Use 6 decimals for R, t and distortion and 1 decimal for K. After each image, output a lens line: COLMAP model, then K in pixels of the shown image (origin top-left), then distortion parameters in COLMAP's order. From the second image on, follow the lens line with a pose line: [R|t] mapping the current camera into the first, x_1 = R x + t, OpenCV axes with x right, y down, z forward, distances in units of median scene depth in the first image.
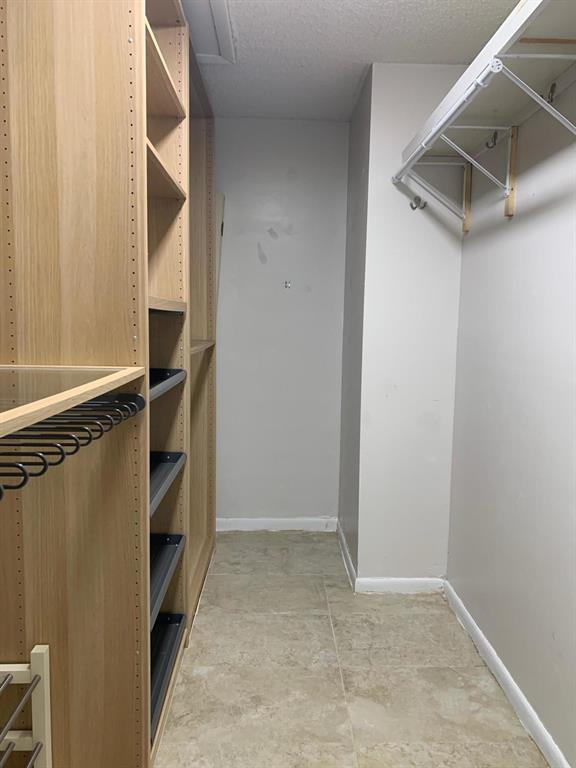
lens RADIAL K [[595.9, 0, 290.7], [0, 595.9, 386.9], [0, 0, 1]] dist [0.034776, -0.021539]
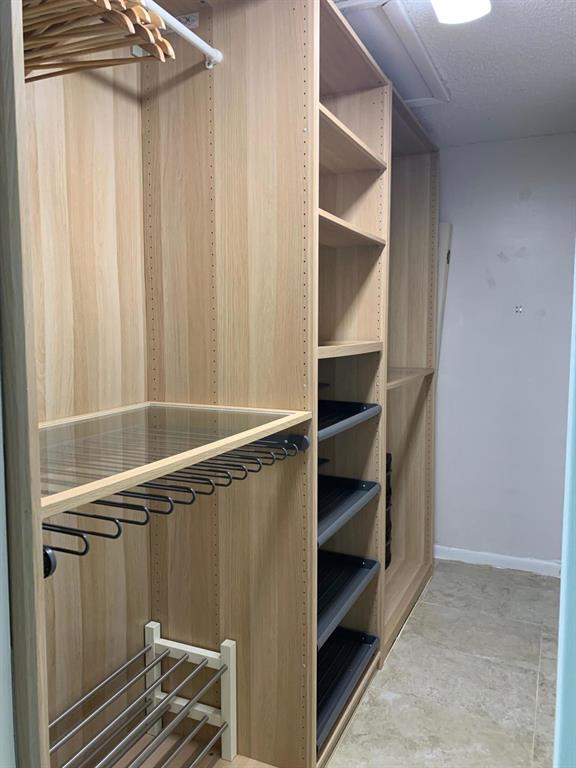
lens RADIAL K [[595.9, 0, 288.1], [0, 595.9, 383.0], [0, 0, 1]] dist [0.034776, -0.021539]
pose [[0.894945, 0.023314, -0.445567, 0.151008], [-0.031563, 0.999440, -0.011100, -0.052199], [0.445059, 0.023998, 0.895180, -0.019501]]
